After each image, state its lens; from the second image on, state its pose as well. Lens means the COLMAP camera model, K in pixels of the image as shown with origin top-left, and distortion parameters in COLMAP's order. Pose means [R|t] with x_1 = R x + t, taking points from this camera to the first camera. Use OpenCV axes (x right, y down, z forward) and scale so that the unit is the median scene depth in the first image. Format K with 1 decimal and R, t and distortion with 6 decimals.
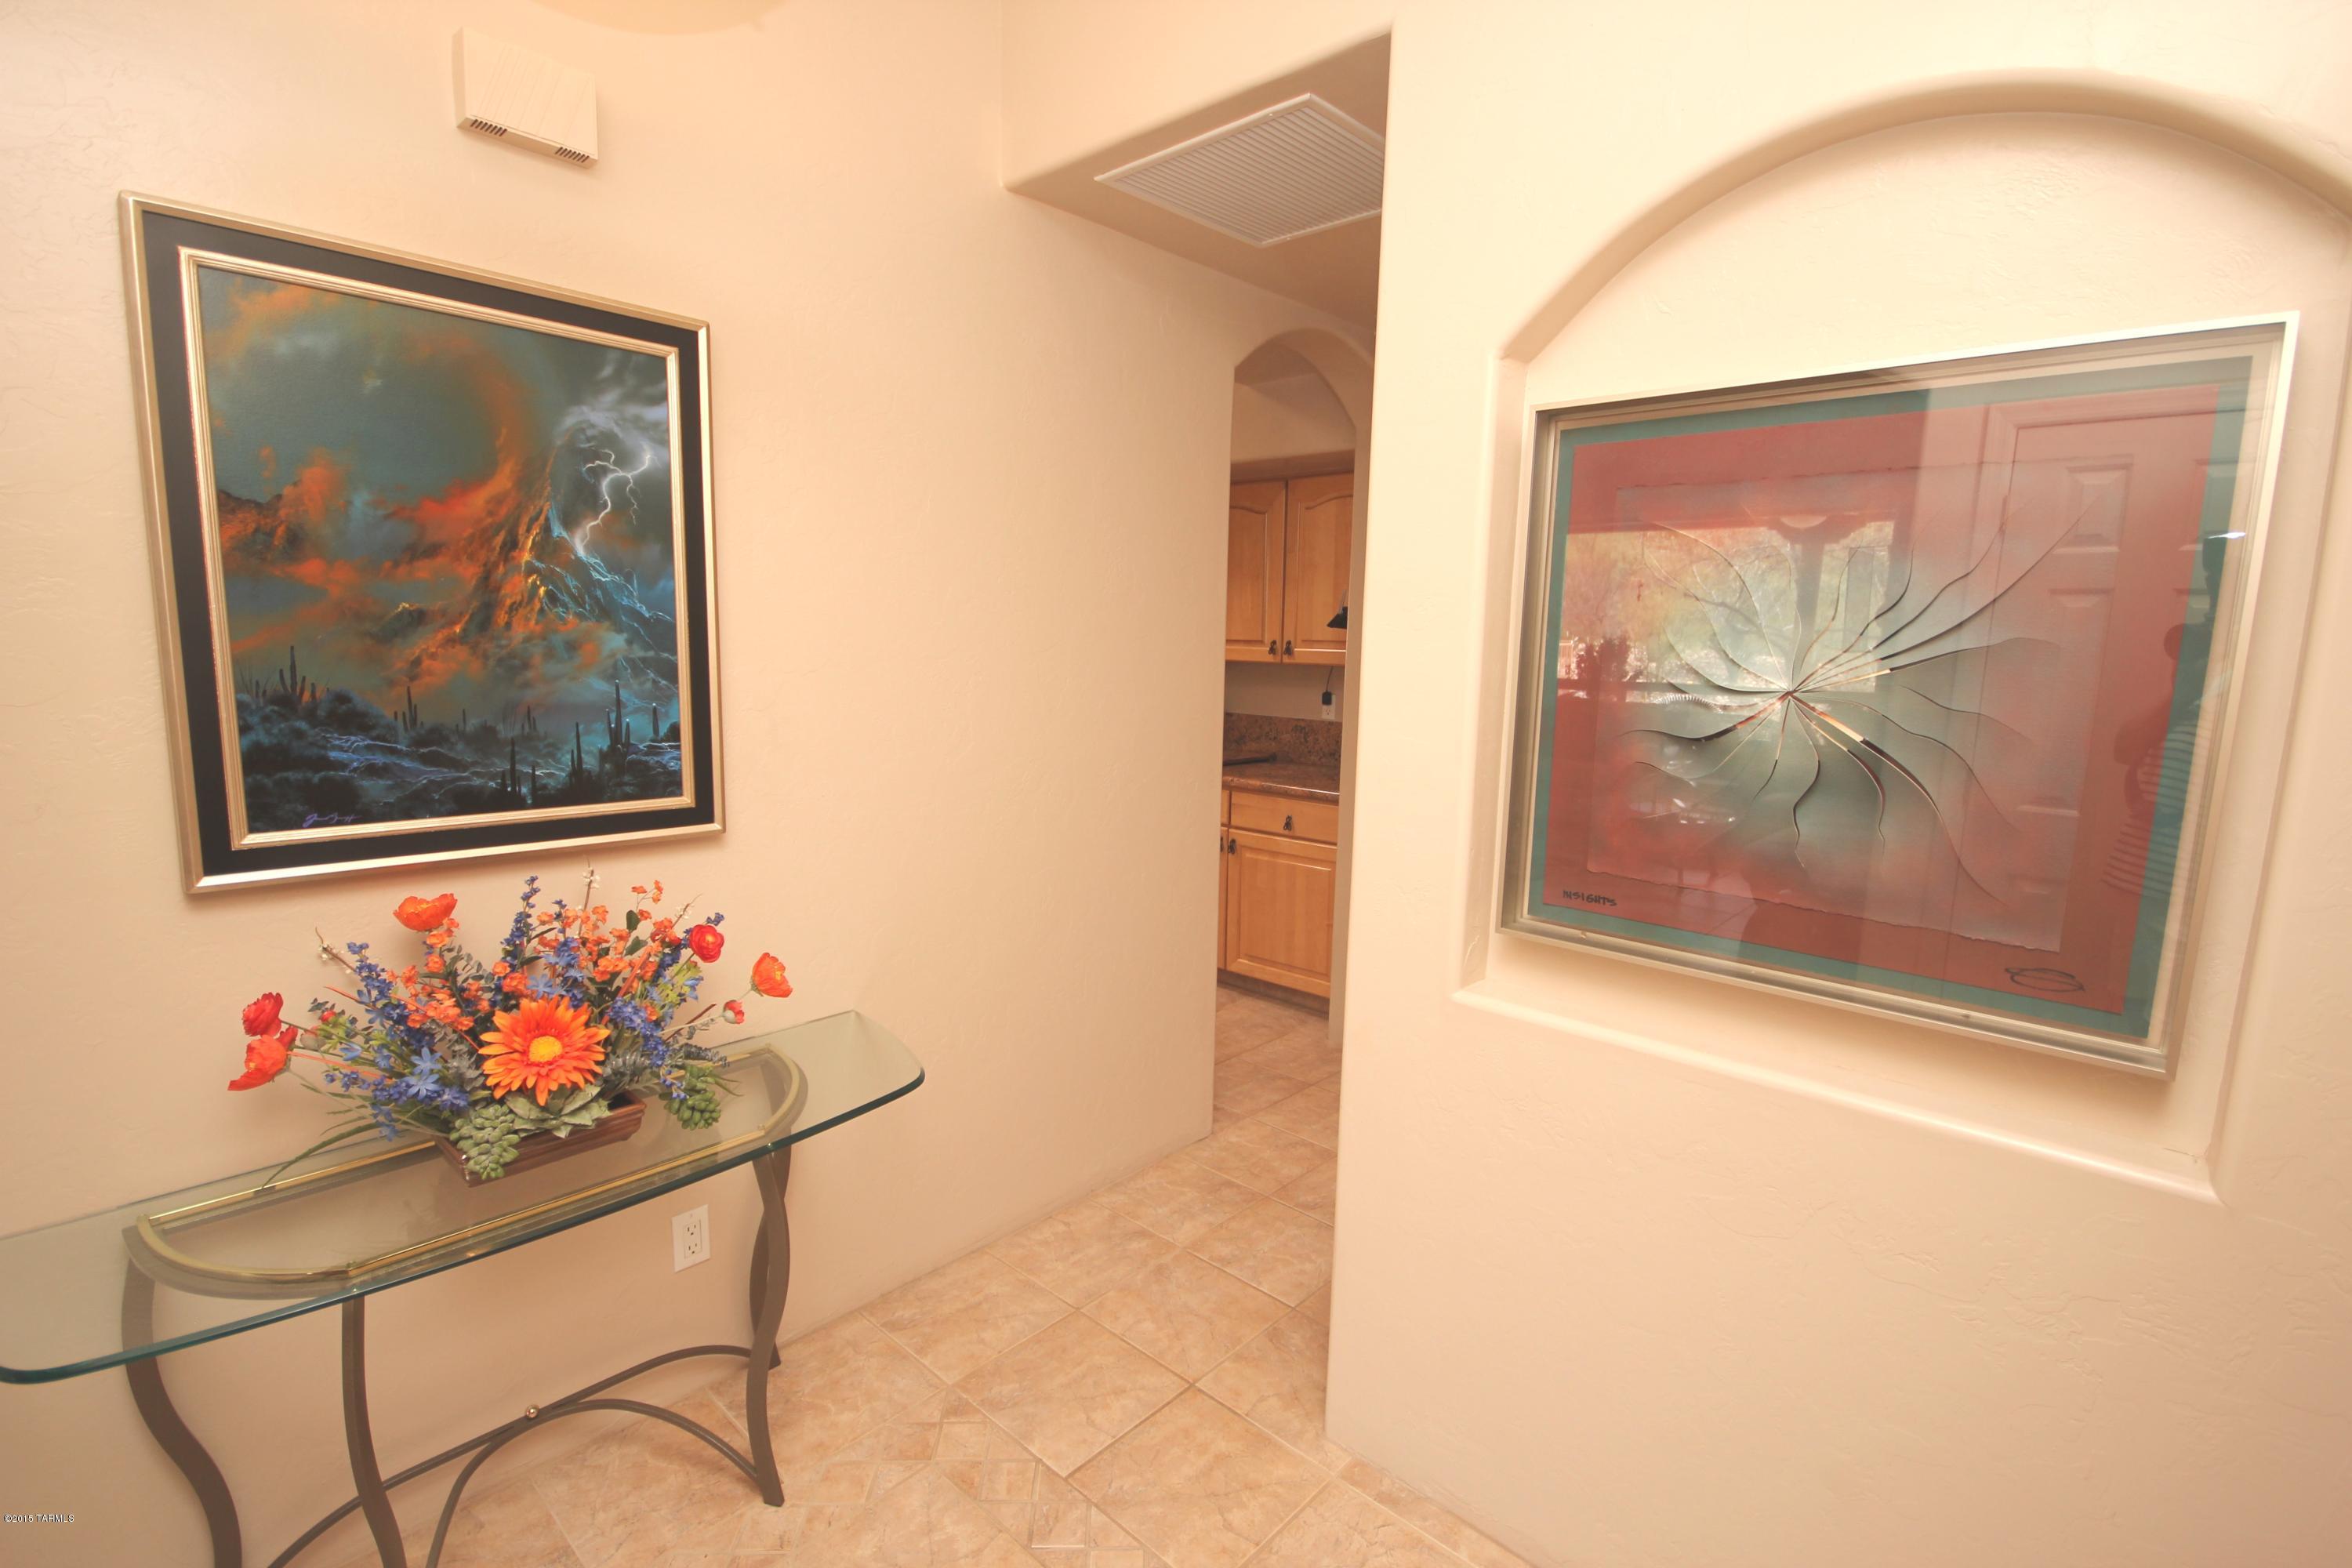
lens RADIAL K [[1085.0, 0, 1175.4], [0, 1085.0, 784.1], [0, 0, 1]] dist [0.009735, -0.011825]
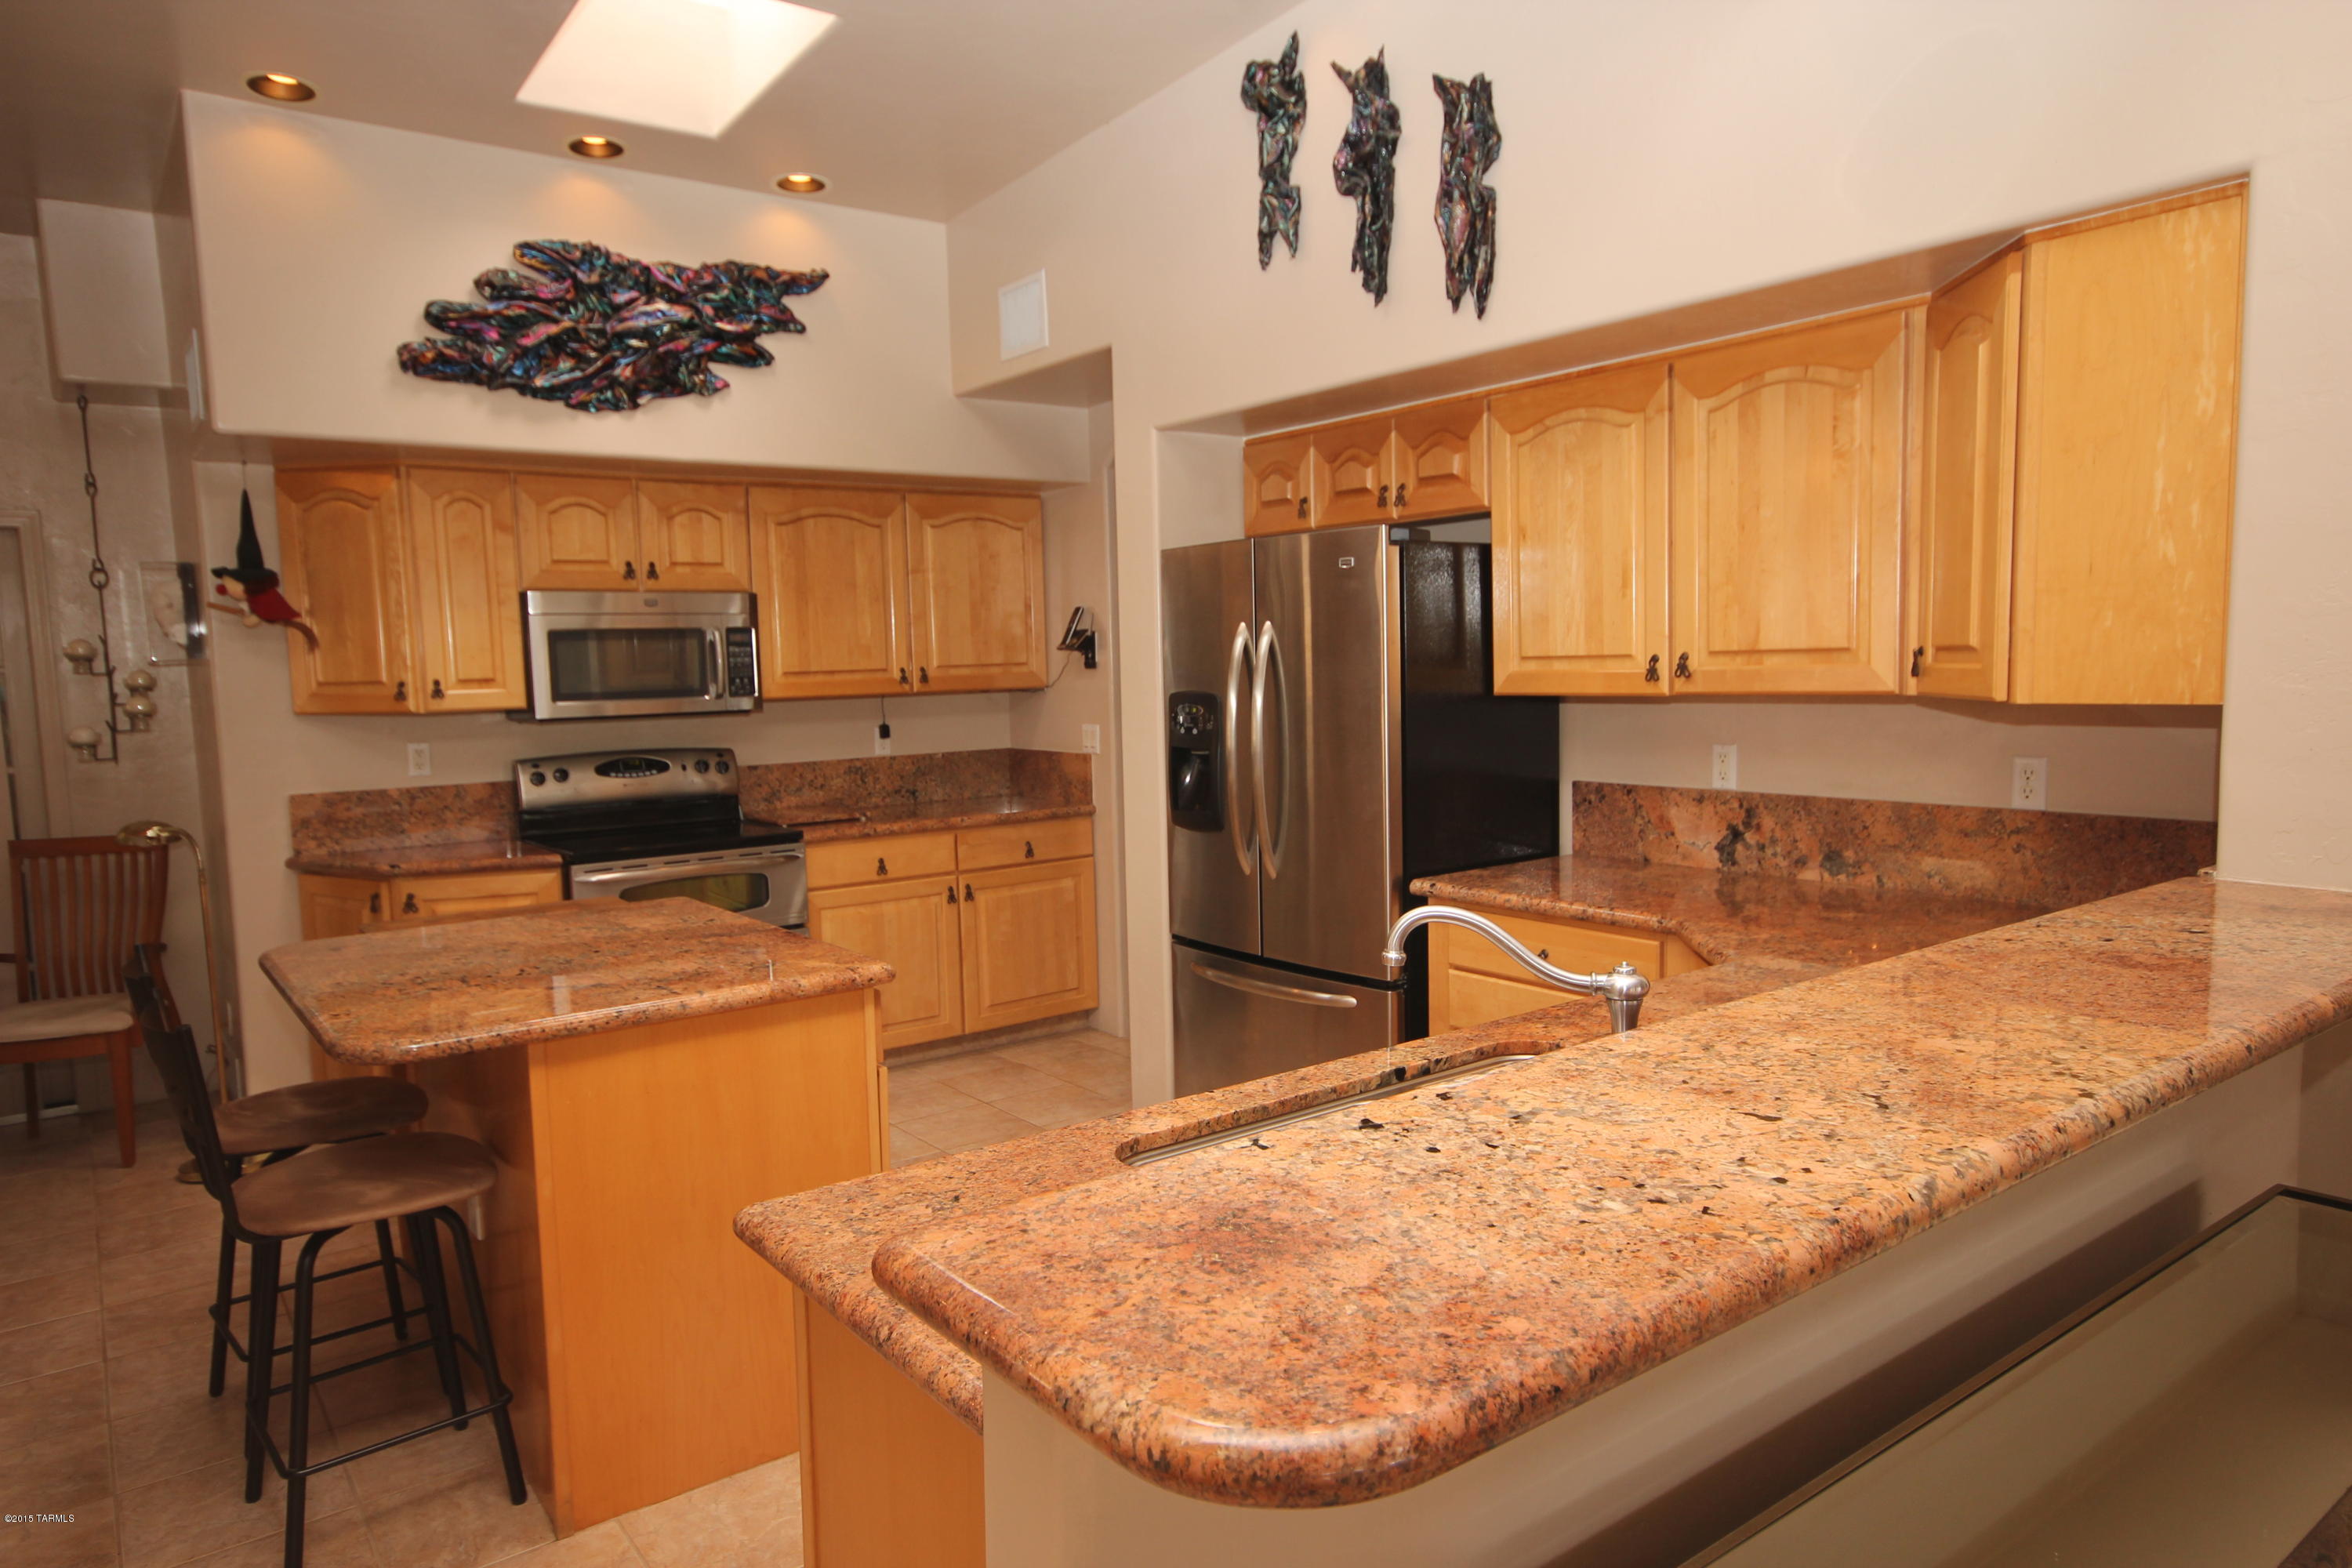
lens RADIAL K [[1484.6, 0, 1171.2], [0, 1484.6, 786.0], [0, 0, 1]] dist [0.007353, 0.016101]
pose [[0.163418, -0.115396, 0.979785, -1.117762], [0.163639, 0.982549, 0.088428, -0.112194], [-0.972891, 0.145880, 0.179449, 0.593876]]
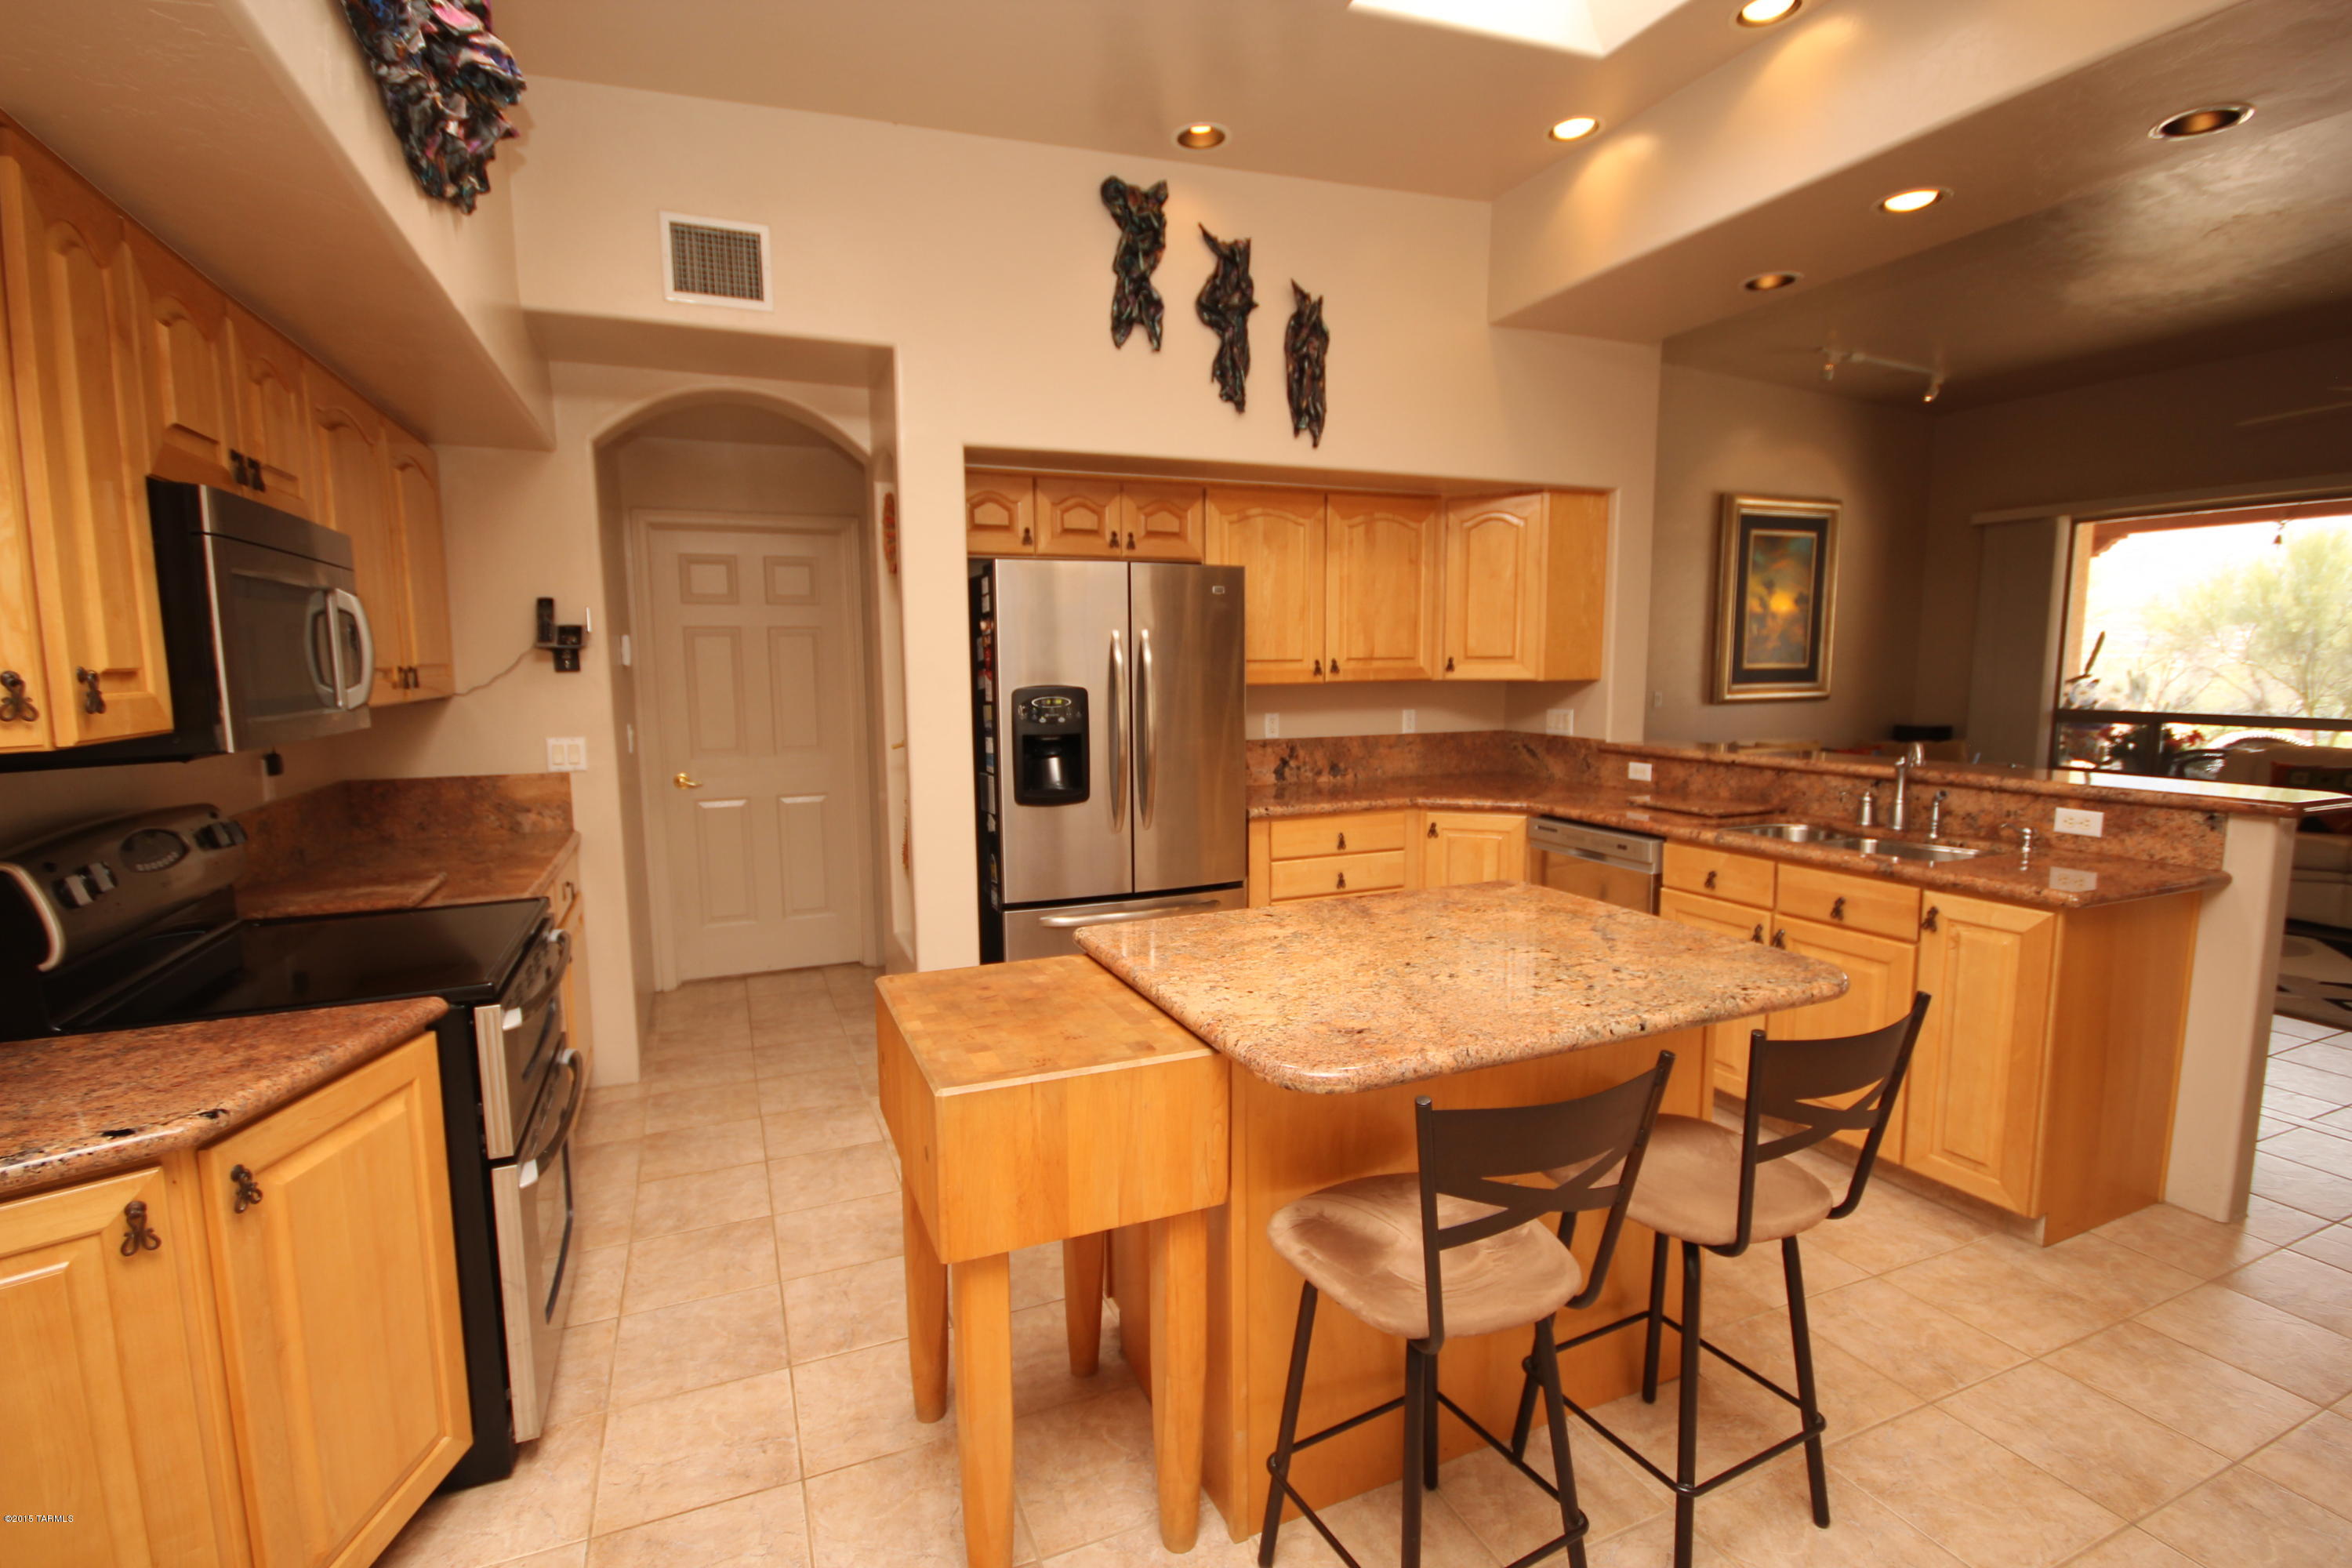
lens RADIAL K [[1085.0, 0, 1172.5], [0, 1085.0, 792.4], [0, 0, 1]] dist [0.009735, -0.011825]
pose [[-0.918454, -0.064734, 0.390194, -0.584189], [0.039943, 0.966292, 0.254331, -0.210449], [-0.393505, 0.249177, -0.884909, 1.437546]]
